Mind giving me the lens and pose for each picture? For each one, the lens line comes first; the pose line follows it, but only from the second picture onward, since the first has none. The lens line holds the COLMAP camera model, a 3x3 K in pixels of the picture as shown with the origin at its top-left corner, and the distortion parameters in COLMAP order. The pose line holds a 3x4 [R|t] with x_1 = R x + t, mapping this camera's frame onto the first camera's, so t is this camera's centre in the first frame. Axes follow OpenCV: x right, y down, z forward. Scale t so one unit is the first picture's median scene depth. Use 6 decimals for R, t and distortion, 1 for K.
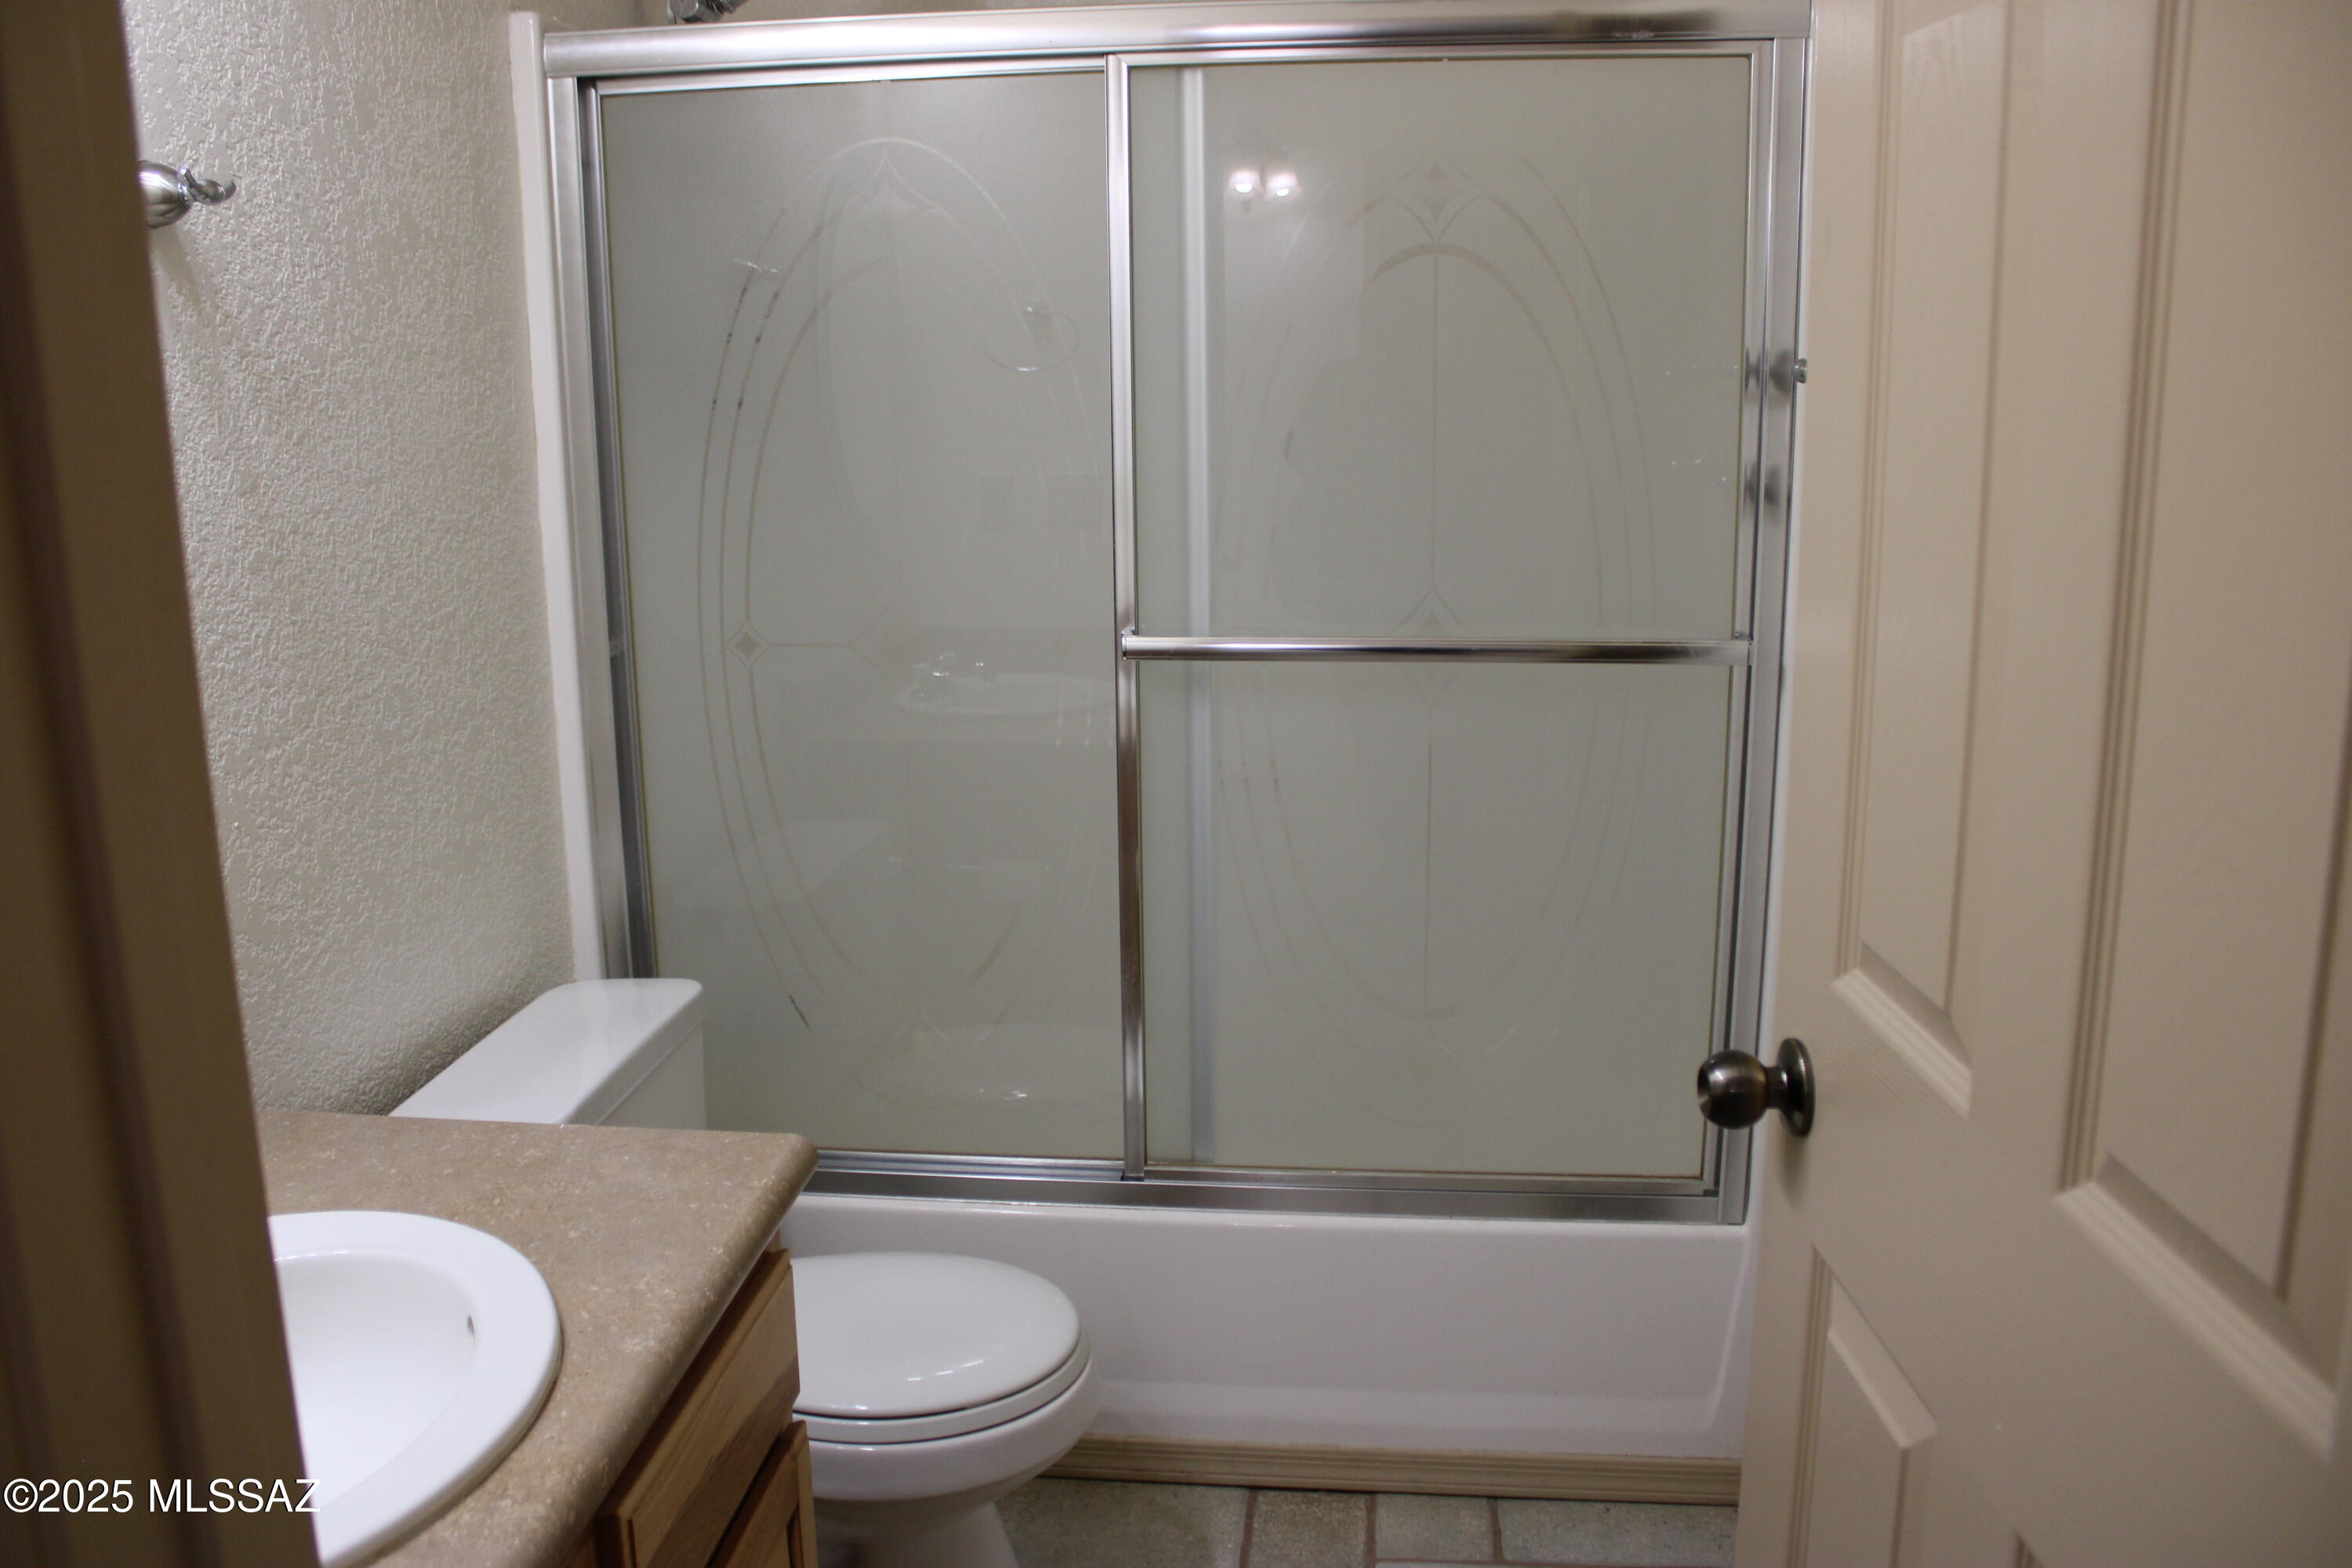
lens RADIAL K [[1947.2, 0, 1161.1], [0, 1947.2, 776.3], [0, 0, 1]] dist [-0.143440, 0.117848]
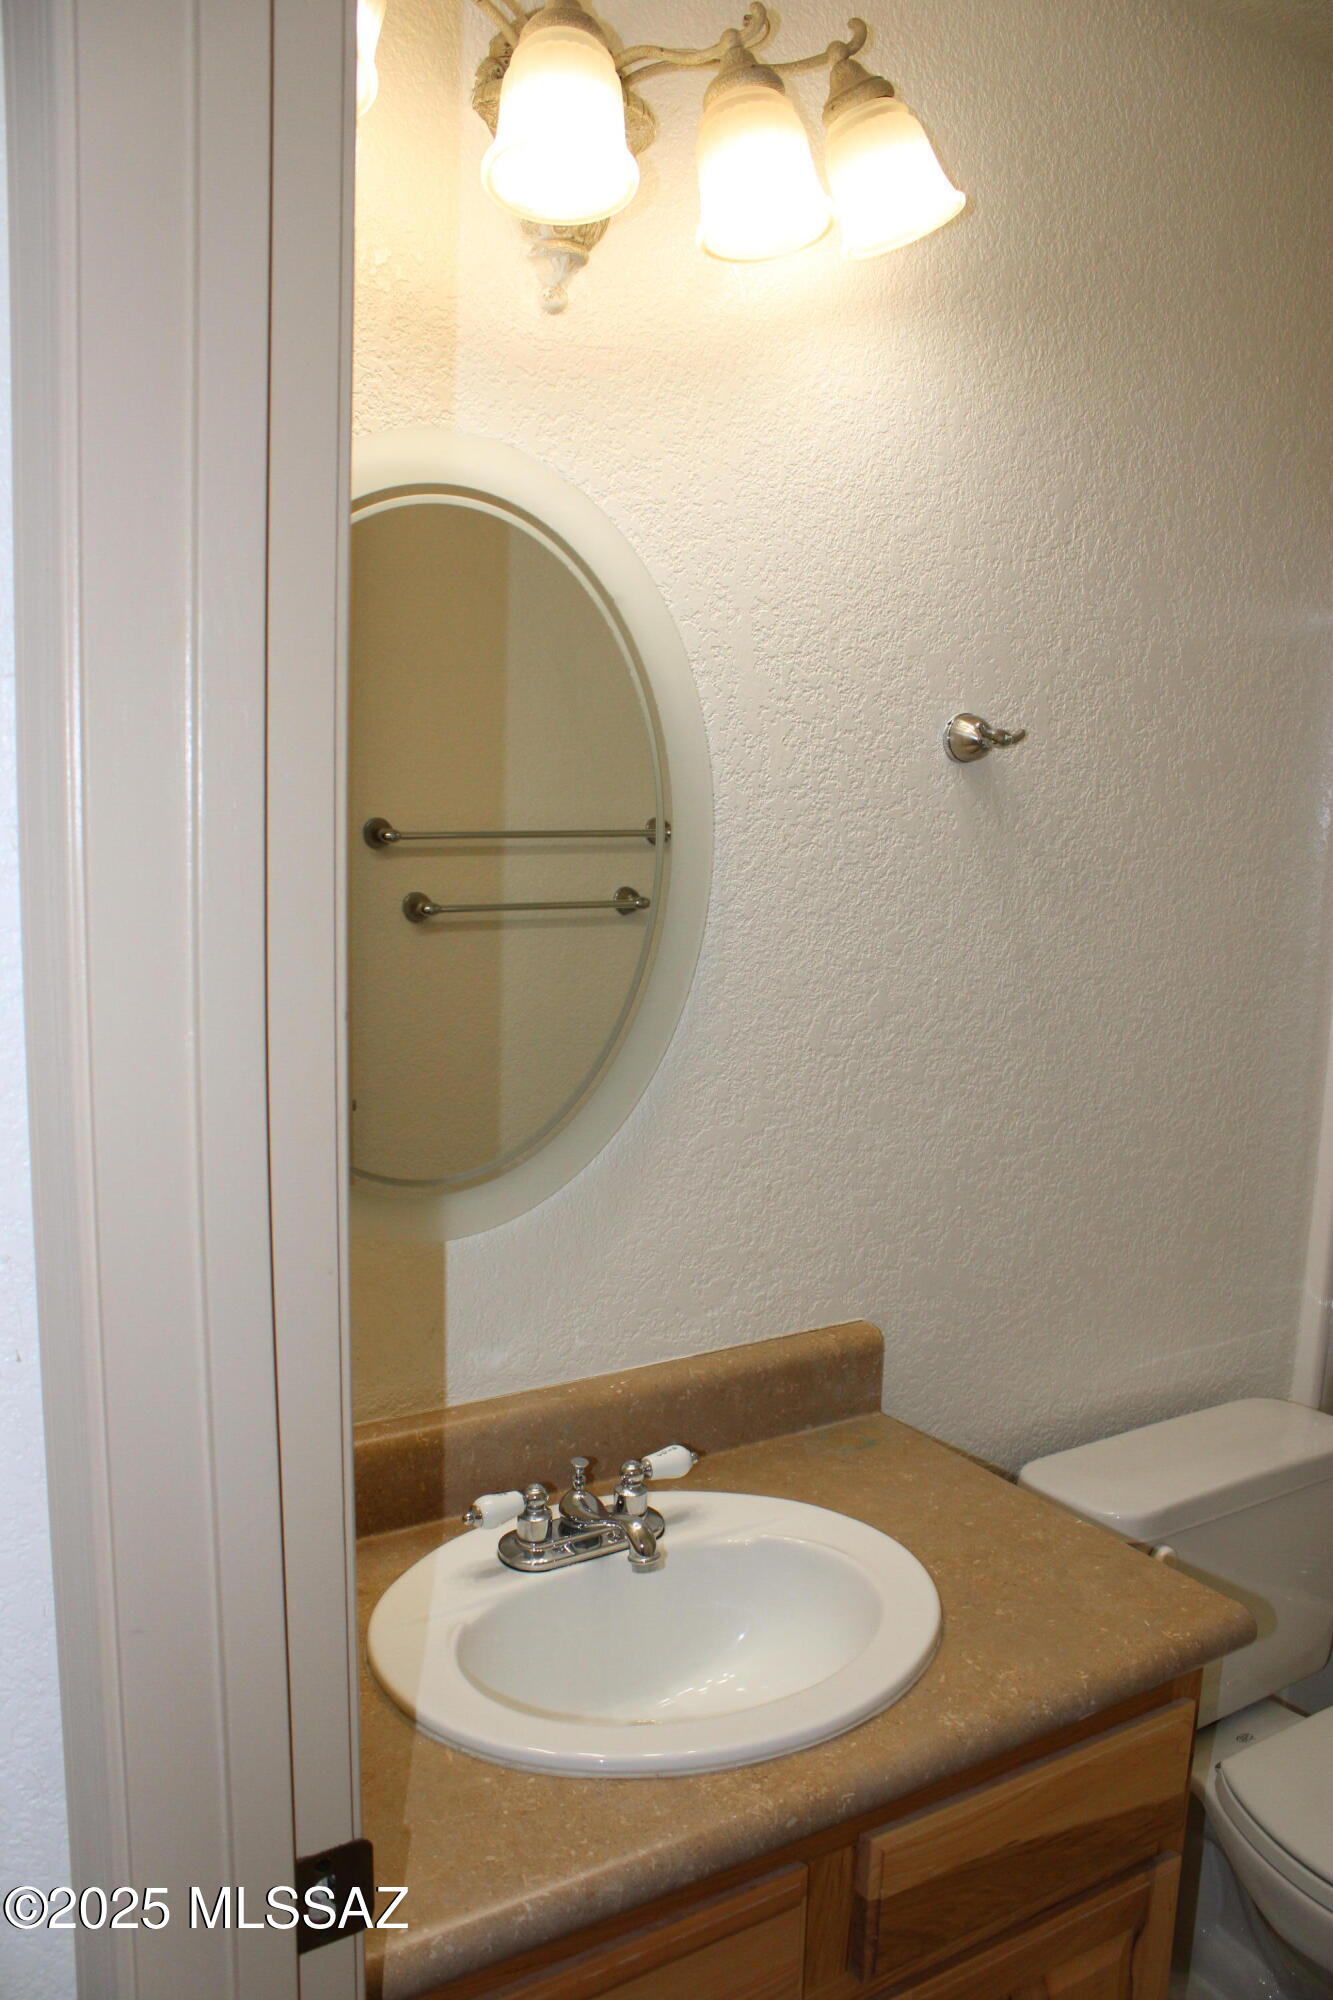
lens RADIAL K [[1655.8, 0, 652.4], [0, 1655.8, 1011.9], [0, 0, 1]] dist [-0.143440, 0.117848]
pose [[0.623114, 0.151258, -0.767365, 0.215330], [-0.204369, 0.978524, 0.026929, -0.087794], [0.754958, 0.140046, 0.640644, 0.086428]]
